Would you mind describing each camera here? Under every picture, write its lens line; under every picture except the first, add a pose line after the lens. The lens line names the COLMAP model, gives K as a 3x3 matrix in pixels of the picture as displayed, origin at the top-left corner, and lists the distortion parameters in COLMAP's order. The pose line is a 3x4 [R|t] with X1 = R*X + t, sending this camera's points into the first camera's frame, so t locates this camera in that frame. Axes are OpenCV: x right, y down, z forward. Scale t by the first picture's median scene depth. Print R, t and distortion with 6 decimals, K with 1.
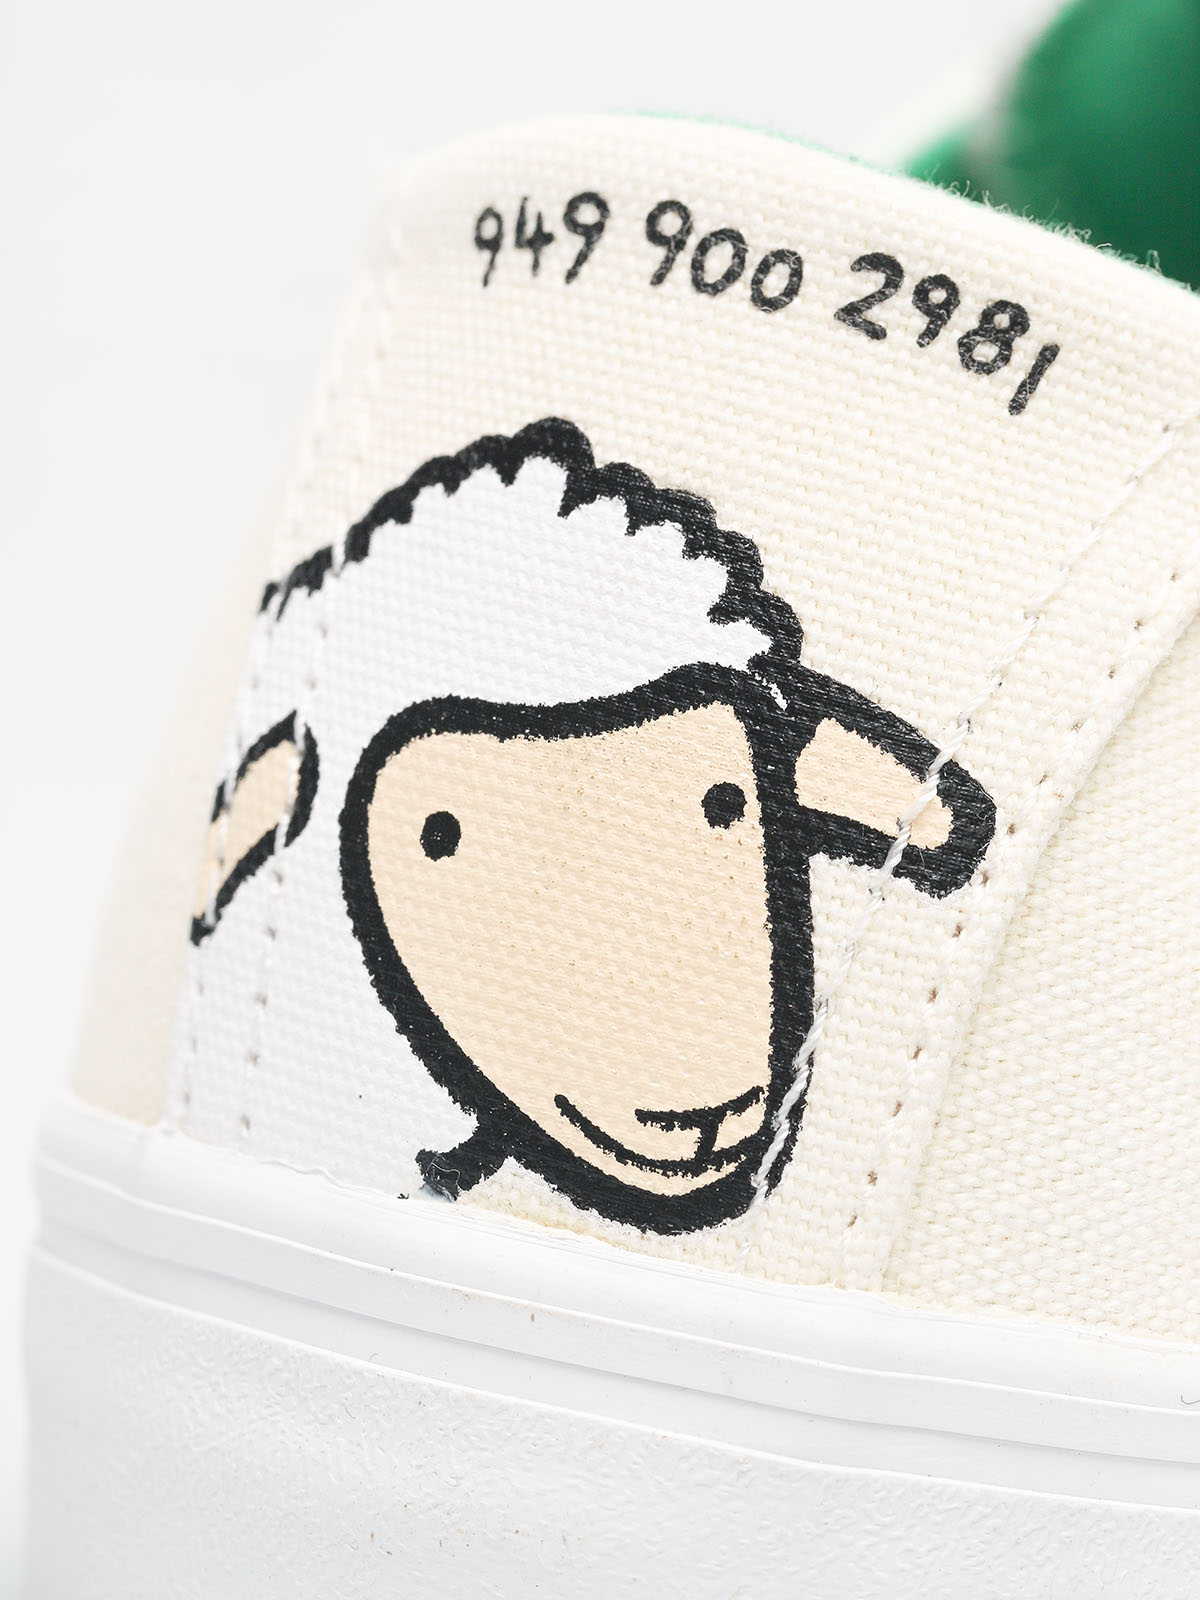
lens RADIAL K [[5519.1, 0, 600.4], [0, 5519.1, 802.1], [0, 0, 1]] dist [0.065120, 0.000000]
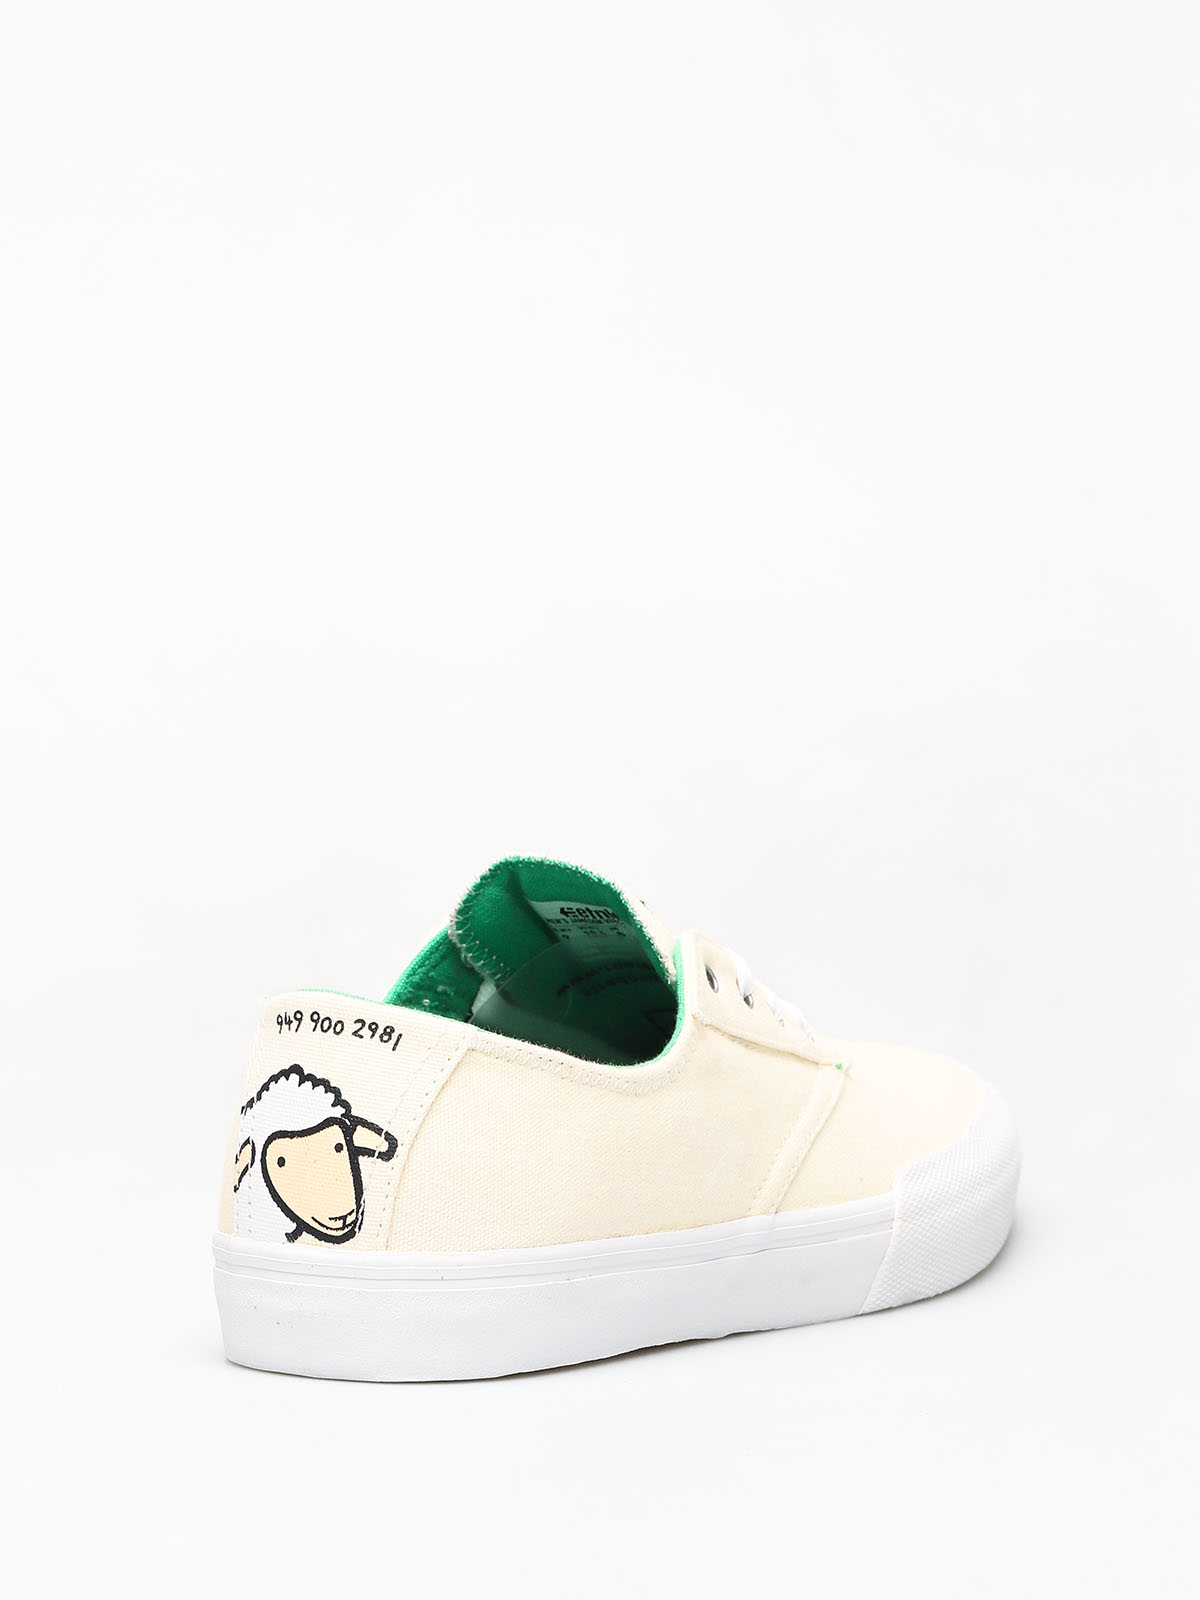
lens RADIAL K [[5519.1, 0, 600.2], [0, 5519.1, 798.8], [0, 0, 1]] dist [0.065120, 0.000000]
pose [[0.982239, -0.140160, -0.124748, 0.826575], [0.138260, 0.990110, -0.023805, -0.143409], [0.126851, 0.006134, 0.991903, -3.412891]]
